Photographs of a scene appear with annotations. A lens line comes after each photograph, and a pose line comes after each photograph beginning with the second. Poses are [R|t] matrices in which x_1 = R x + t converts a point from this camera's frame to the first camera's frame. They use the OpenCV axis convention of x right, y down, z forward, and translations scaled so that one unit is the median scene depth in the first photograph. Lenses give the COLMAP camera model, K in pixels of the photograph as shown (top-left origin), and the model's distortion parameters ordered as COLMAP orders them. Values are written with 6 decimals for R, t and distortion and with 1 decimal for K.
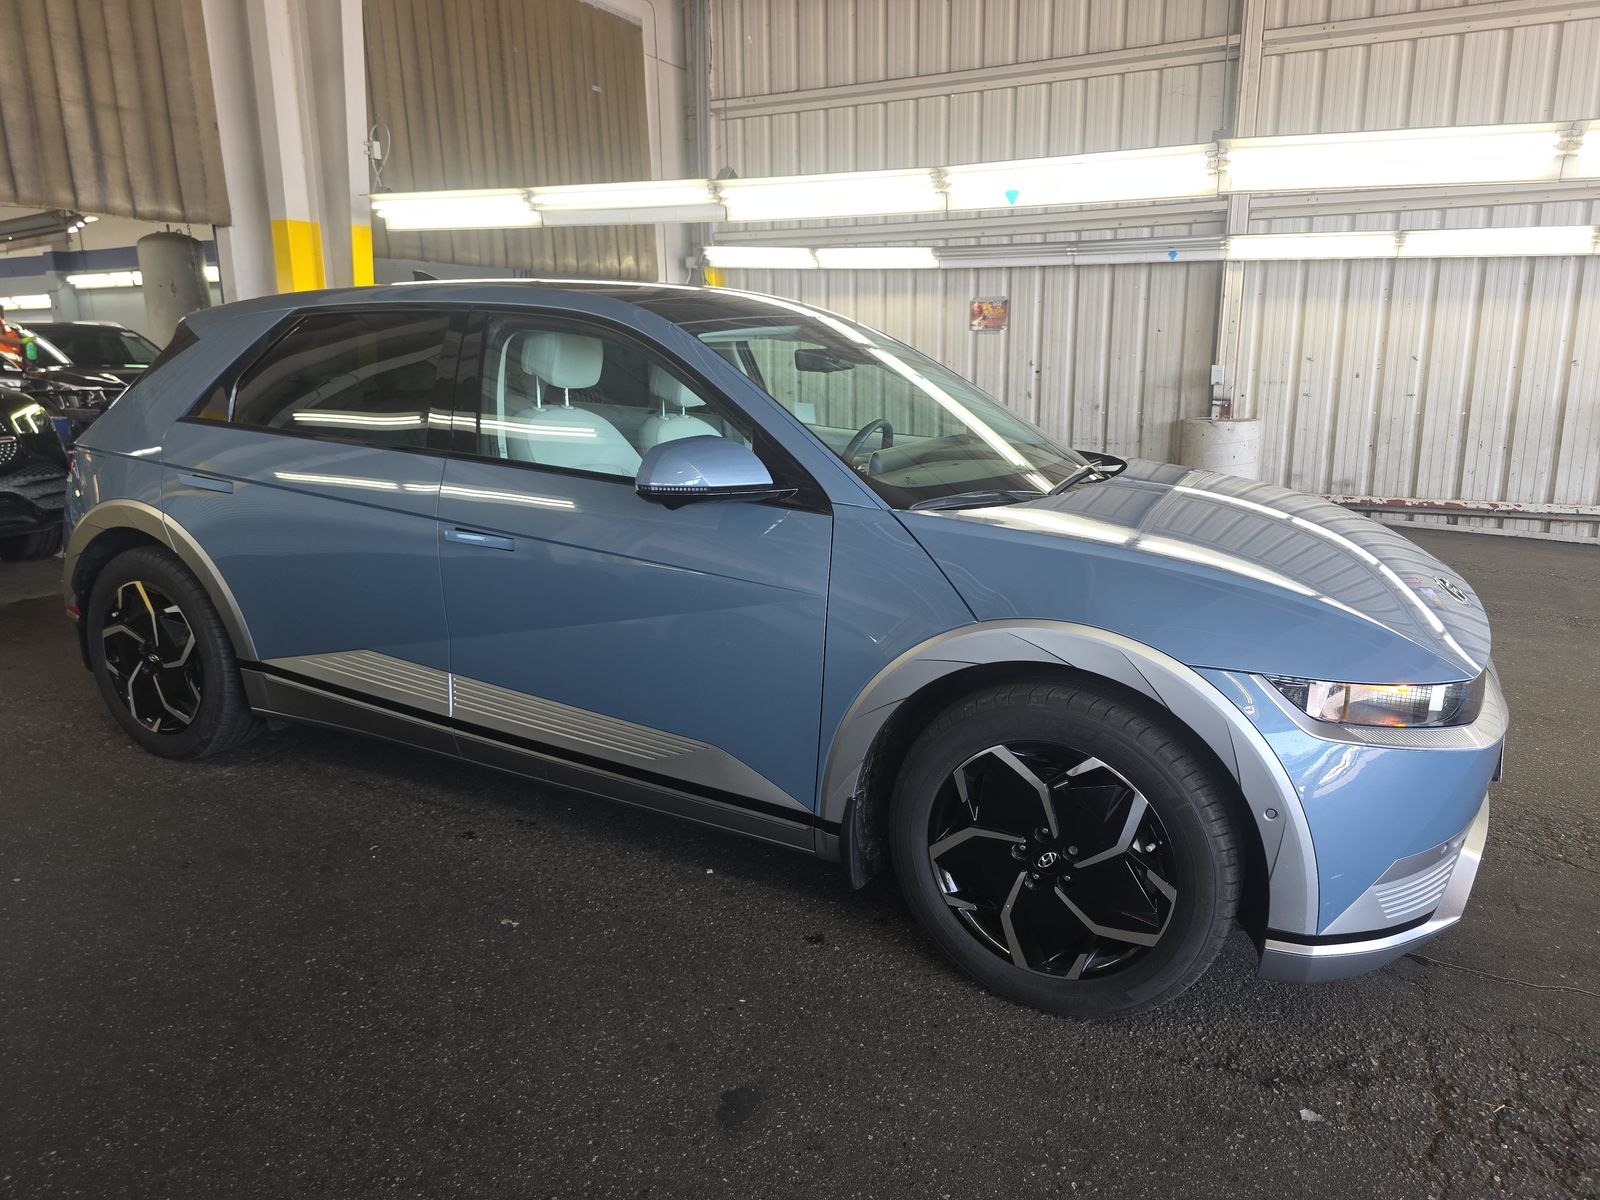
lens RADIAL K [[1158.2, 0, 800.0], [0, 1158.2, 600.0], [0, 0, 1]] dist [0.122864, -0.127851]
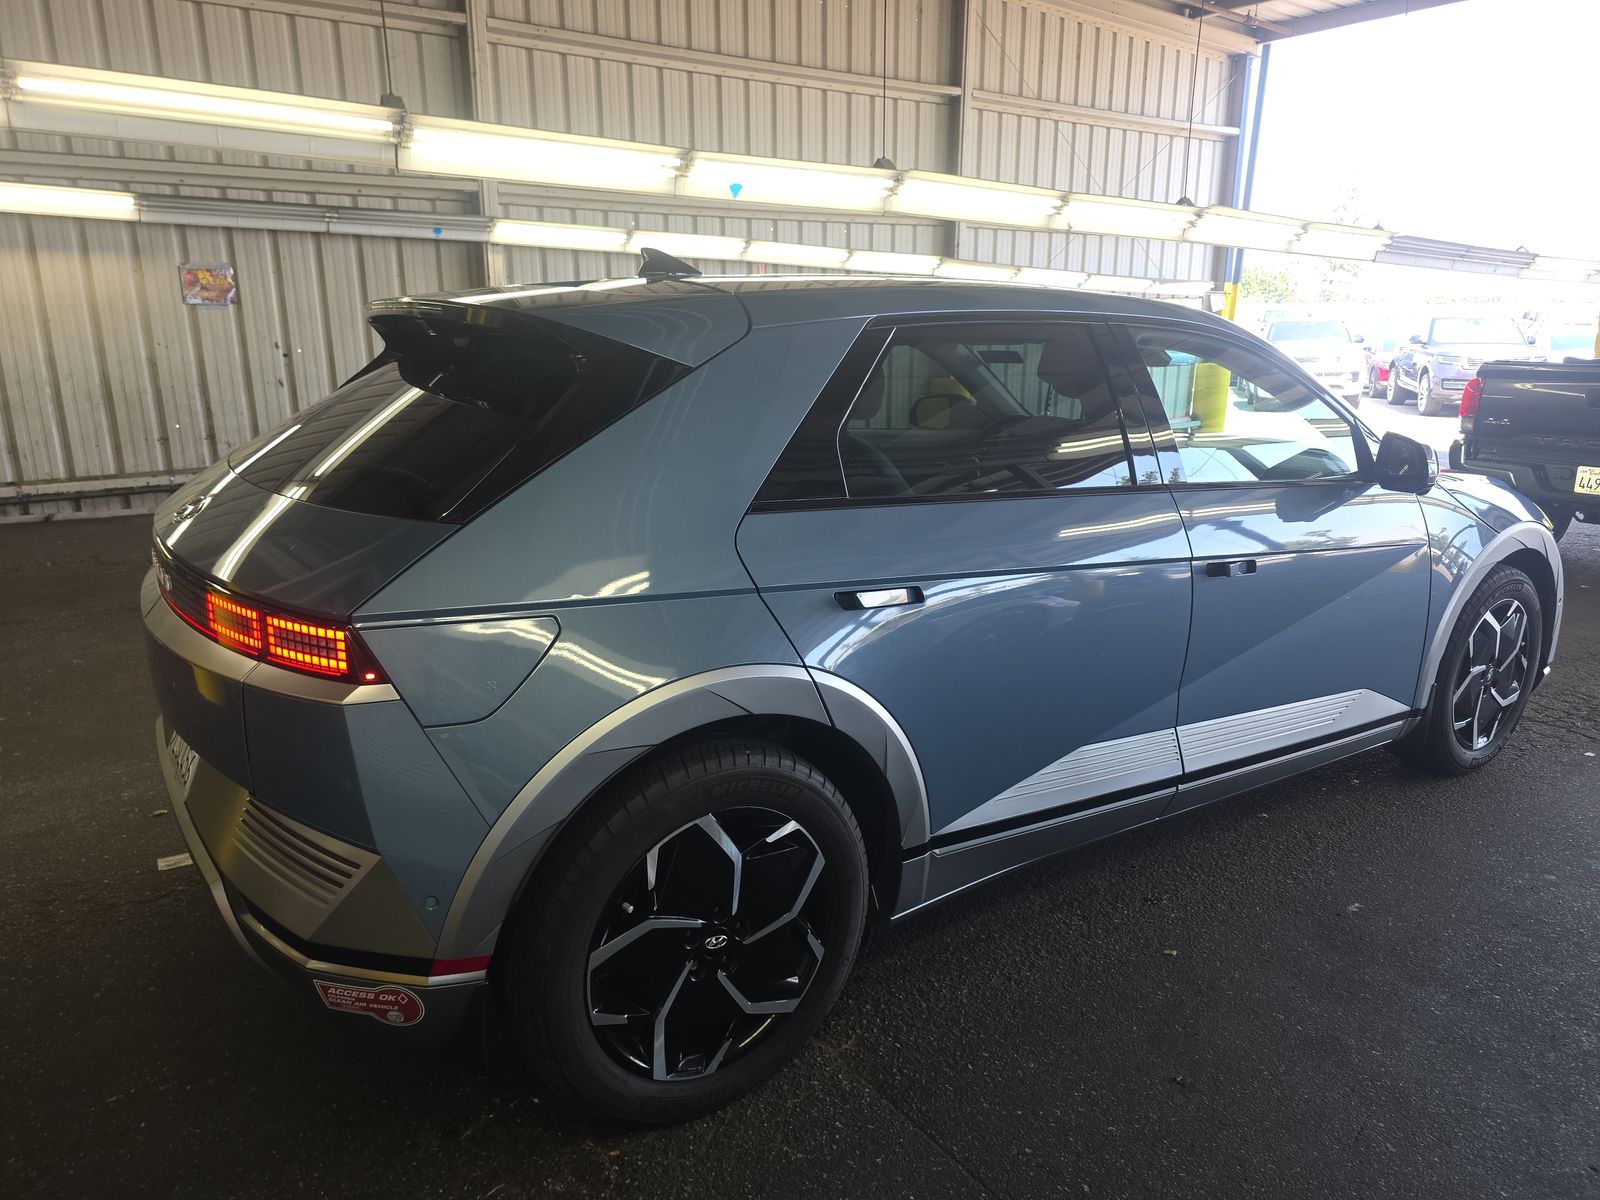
lens RADIAL K [[1158.2, 0, 800.0], [0, 1158.2, 600.0], [0, 0, 1]] dist [0.122864, -0.127851]
pose [[0.421998, -0.219359, 0.879659, -0.476258], [0.191655, 0.969943, 0.149930, -0.089612], [-0.886107, 0.105321, 0.451355, 0.336622]]
